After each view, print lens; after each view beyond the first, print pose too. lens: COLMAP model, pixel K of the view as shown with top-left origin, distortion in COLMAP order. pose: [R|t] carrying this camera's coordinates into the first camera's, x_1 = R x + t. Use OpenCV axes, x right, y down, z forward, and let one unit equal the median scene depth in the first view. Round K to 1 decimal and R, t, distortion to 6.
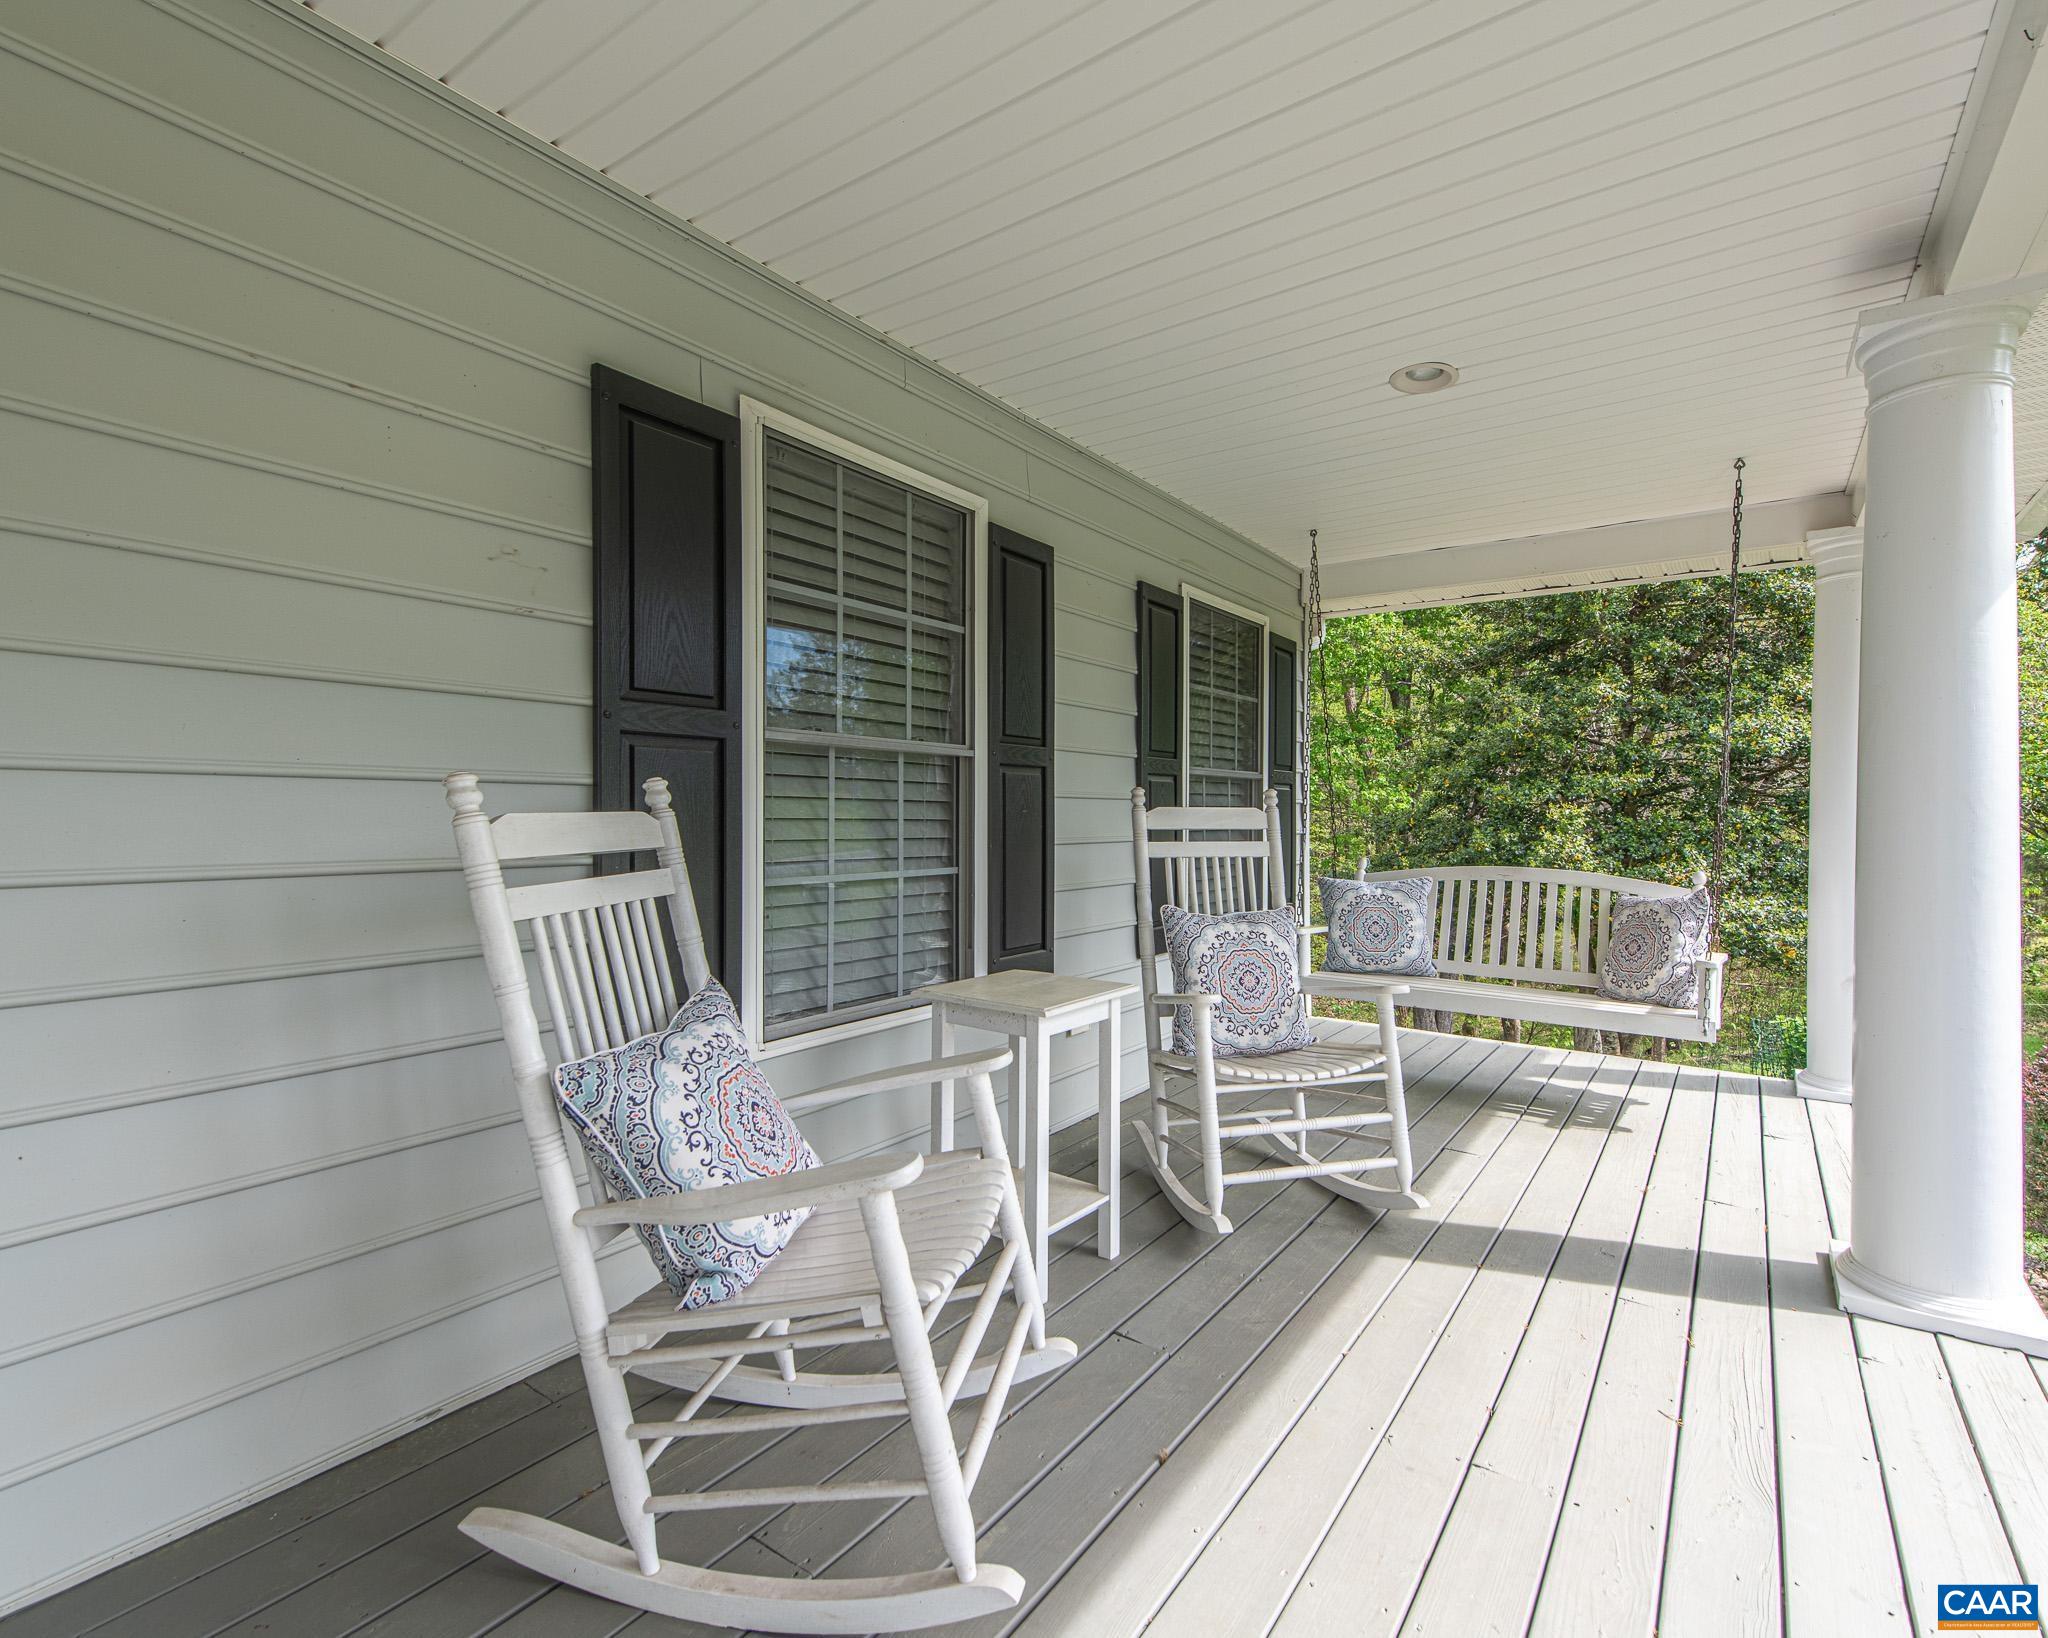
lens RADIAL K [[960.8, 0, 1010.9], [0, 960.8, 828.0], [0, 0, 1]] dist [0.020818, -0.010806]
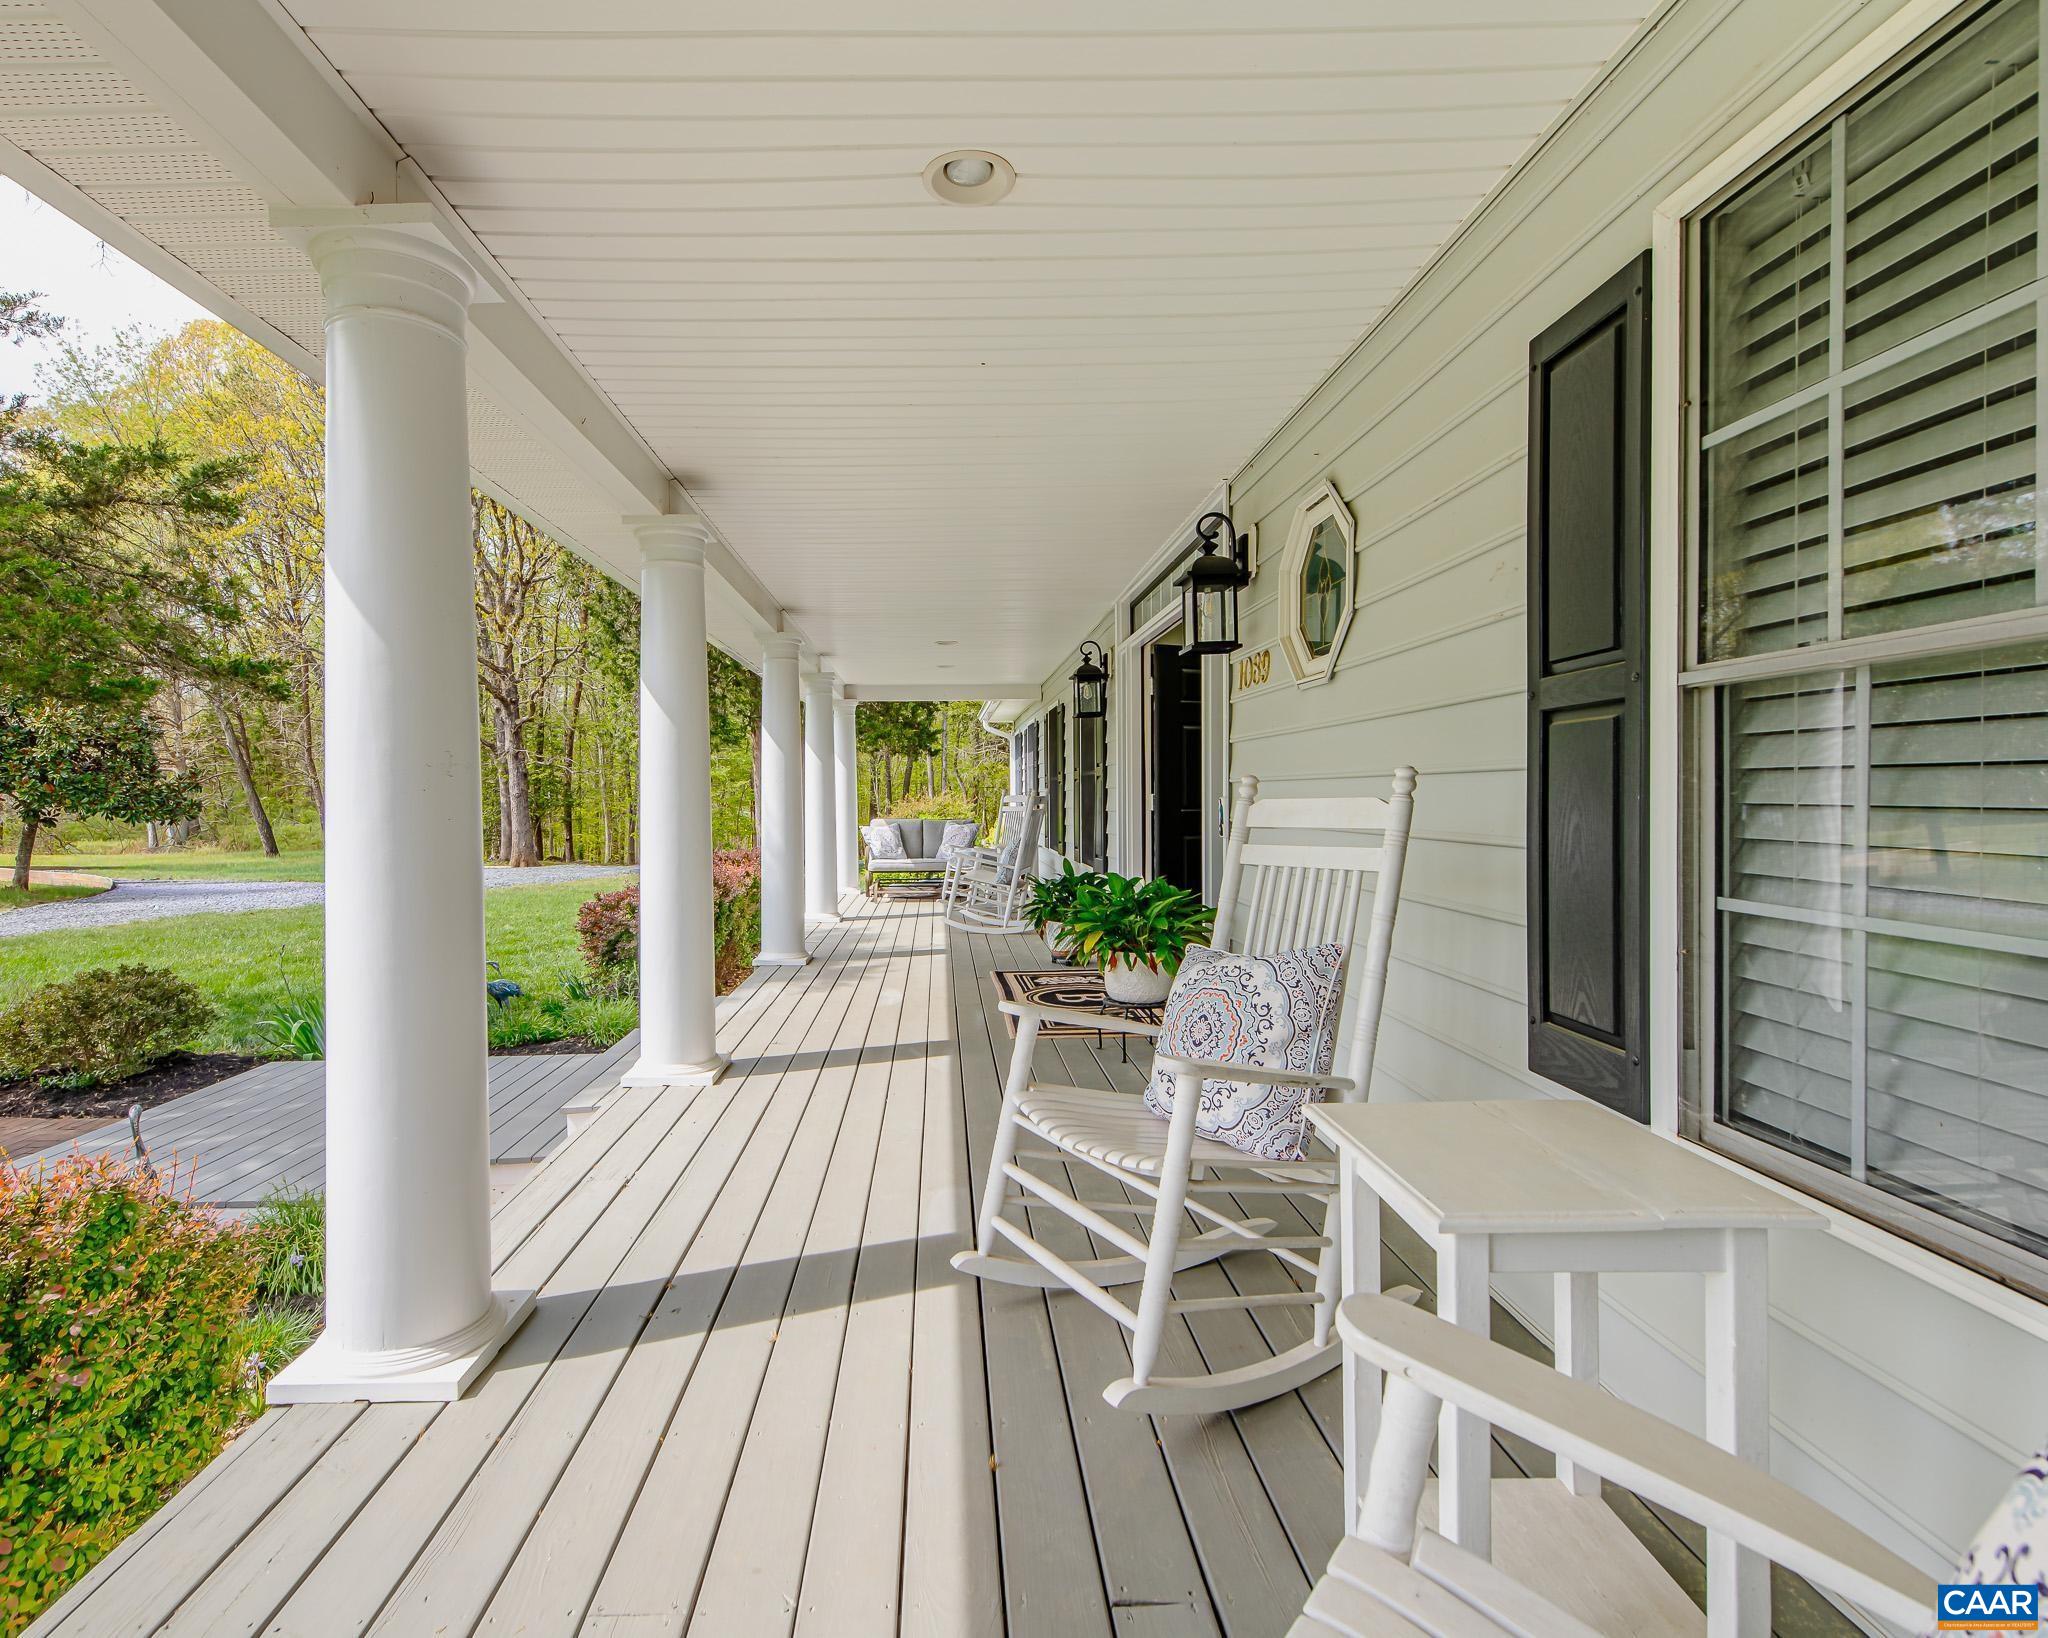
lens RADIAL K [[960.8, 0, 1010.9], [0, 960.8, 828.0], [0, 0, 1]] dist [0.020818, -0.010806]
pose [[-0.744649, 0.061278, -0.664638, 0.909093], [0.051662, 0.998081, 0.034139, -0.000719], [0.665454, -0.008915, -0.746385, 1.670499]]
